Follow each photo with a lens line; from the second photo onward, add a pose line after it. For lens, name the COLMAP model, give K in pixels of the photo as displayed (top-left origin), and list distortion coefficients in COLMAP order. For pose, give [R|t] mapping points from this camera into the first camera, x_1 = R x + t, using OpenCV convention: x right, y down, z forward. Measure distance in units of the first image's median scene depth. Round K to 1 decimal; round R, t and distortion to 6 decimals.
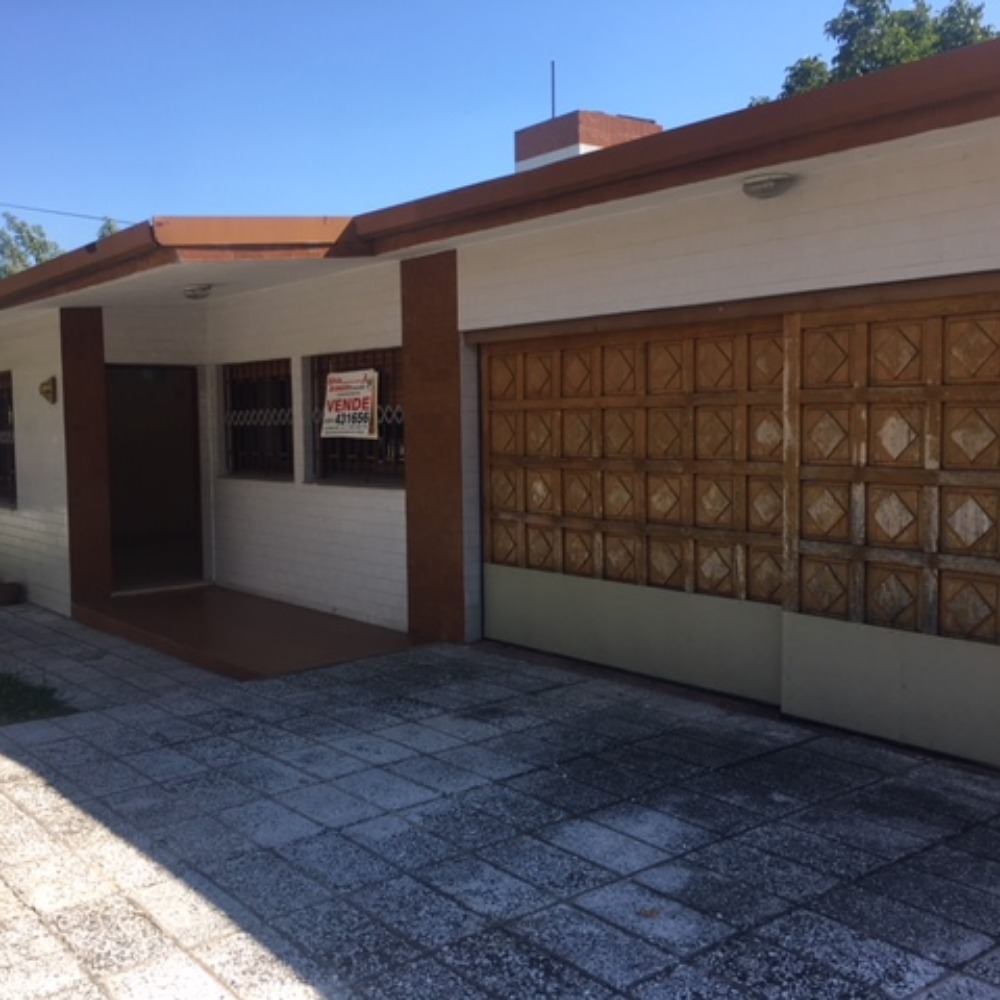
lens RADIAL K [[1084.5, 0, 498.5], [0, 1084.5, 486.5], [0, 0, 1]] dist [0.029627, -0.013581]
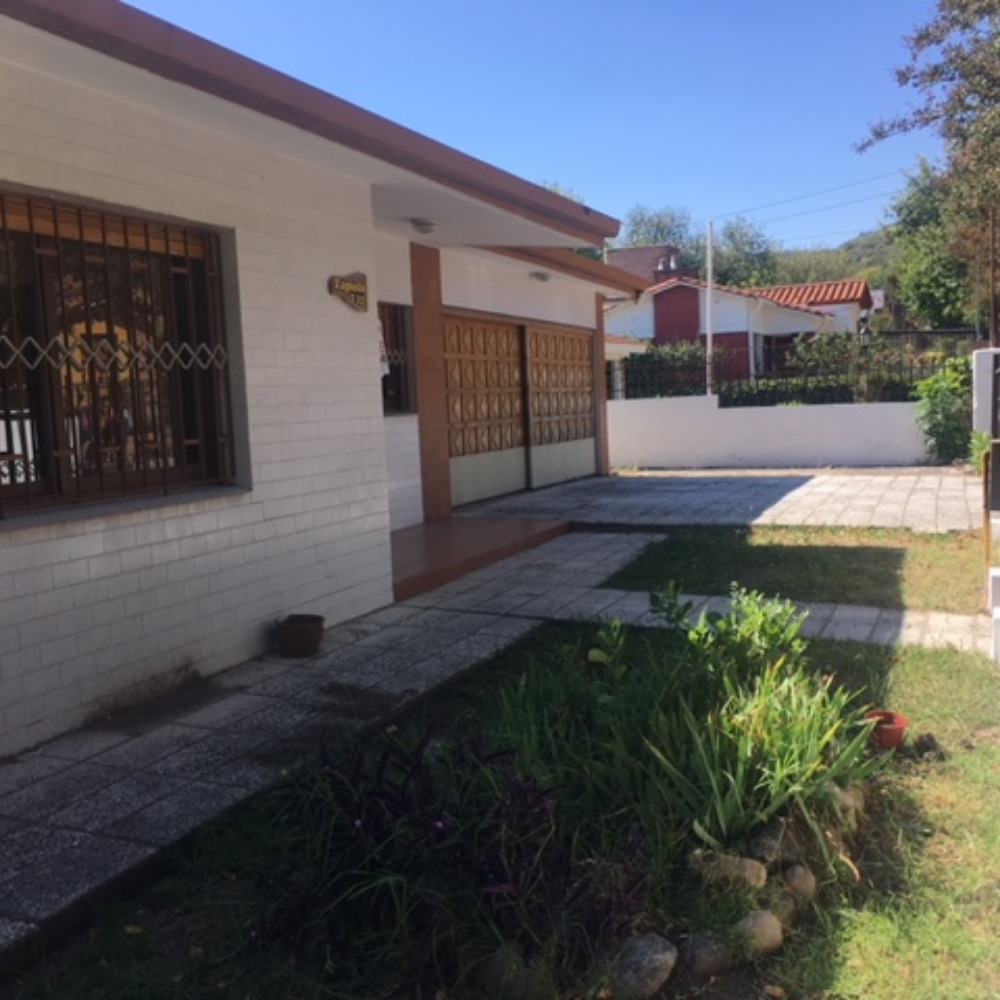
lens RADIAL K [[1084.5, 0, 498.5], [0, 1084.5, 486.5], [0, 0, 1]] dist [0.029627, -0.013581]
pose [[-0.490199, -0.036228, 0.870857, -1.296764], [0.109675, 0.988631, 0.102862, -0.036905], [-0.864683, 0.145934, -0.480653, 1.577193]]
